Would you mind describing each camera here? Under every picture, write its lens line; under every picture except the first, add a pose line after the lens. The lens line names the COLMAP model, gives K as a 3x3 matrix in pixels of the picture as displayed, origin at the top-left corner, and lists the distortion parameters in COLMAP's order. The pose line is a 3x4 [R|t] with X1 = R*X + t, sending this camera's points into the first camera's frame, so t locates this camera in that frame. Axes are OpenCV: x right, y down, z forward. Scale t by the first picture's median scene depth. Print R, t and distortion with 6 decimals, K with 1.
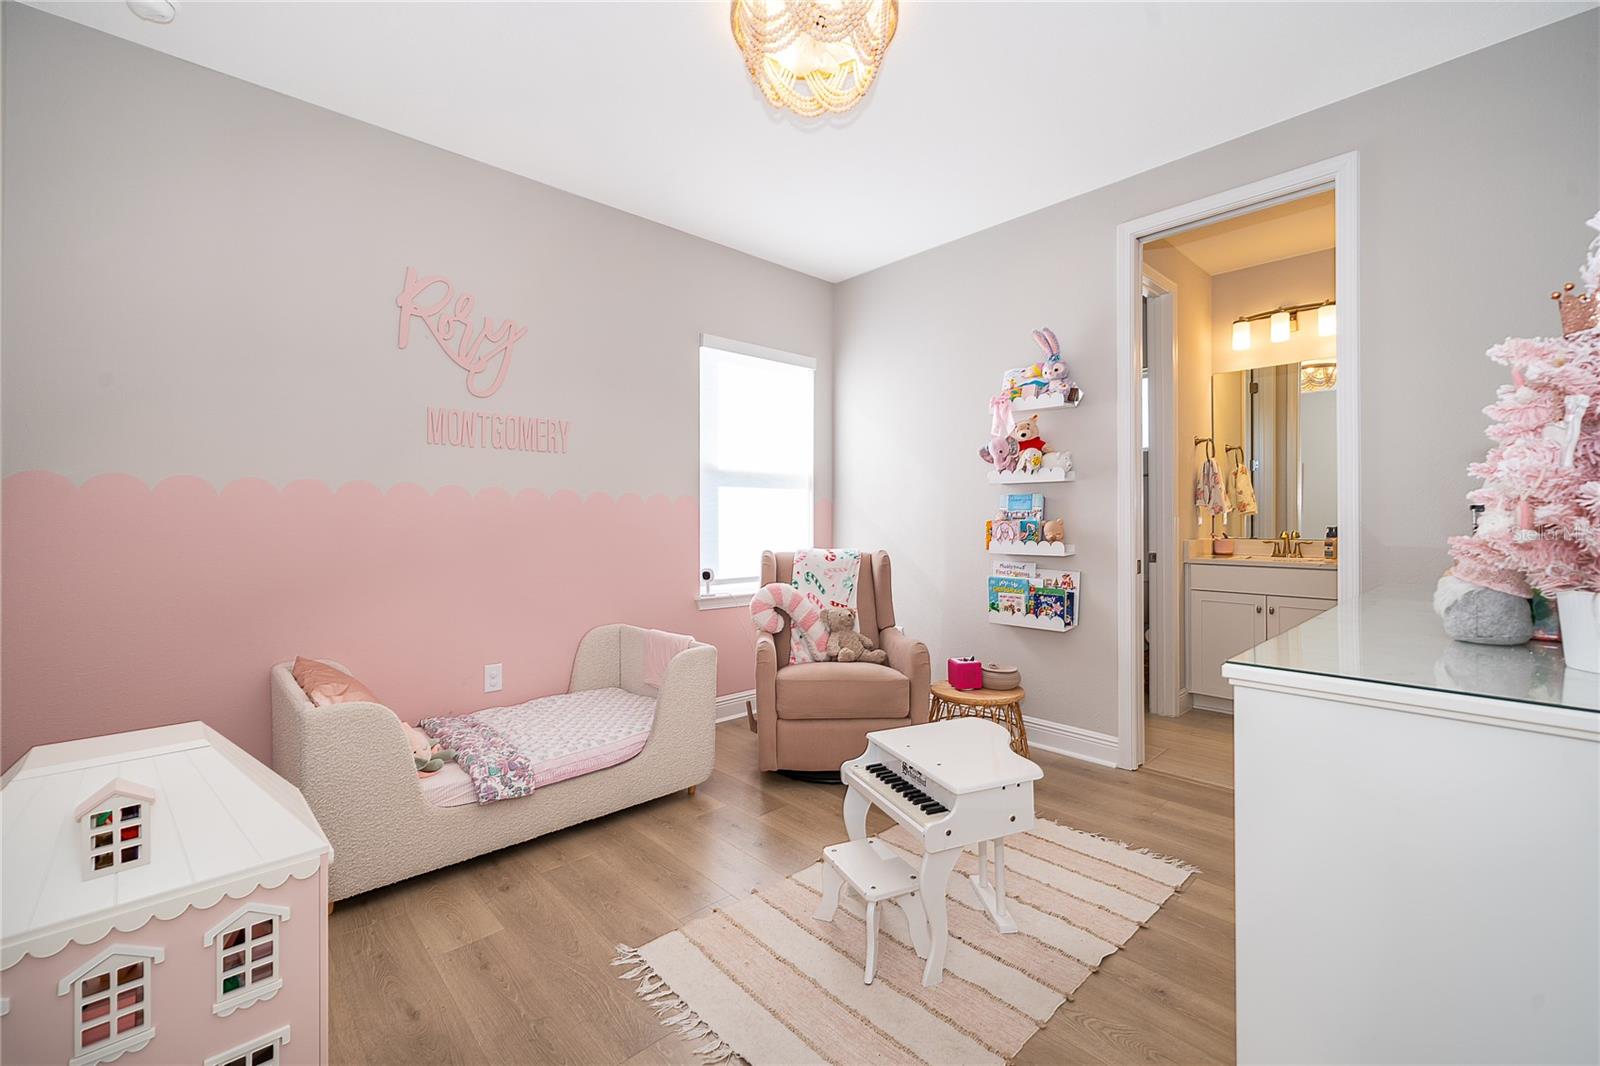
lens RADIAL K [[647.0, 0, 799.0], [0, 647.0, 518.0], [0, 0, 1]] dist [-0.003668, 0.000821]
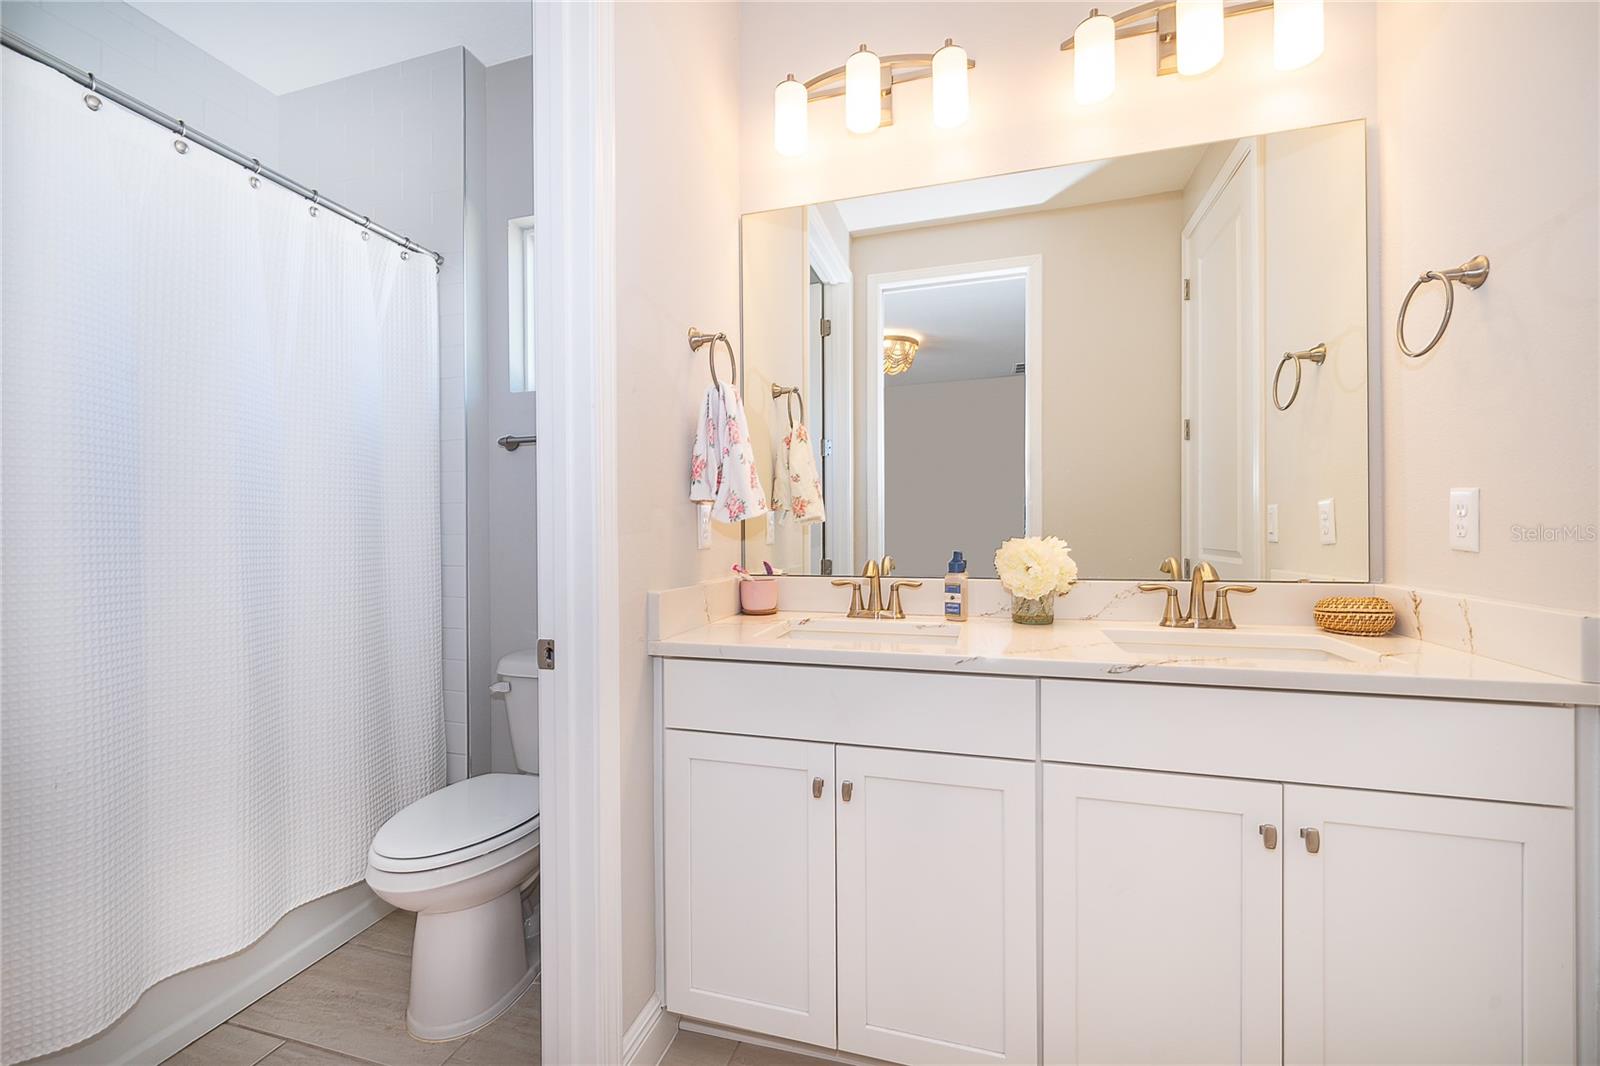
lens RADIAL K [[647.0, 0, 800.5], [0, 647.0, 528.3], [0, 0, 1]] dist [-0.003668, 0.000821]
pose [[0.850527, -0.003451, 0.525921, 0.464746], [0.005733, 0.999980, -0.002709, 0.000501], [-0.525901, 0.005319, 0.850529, 0.630147]]
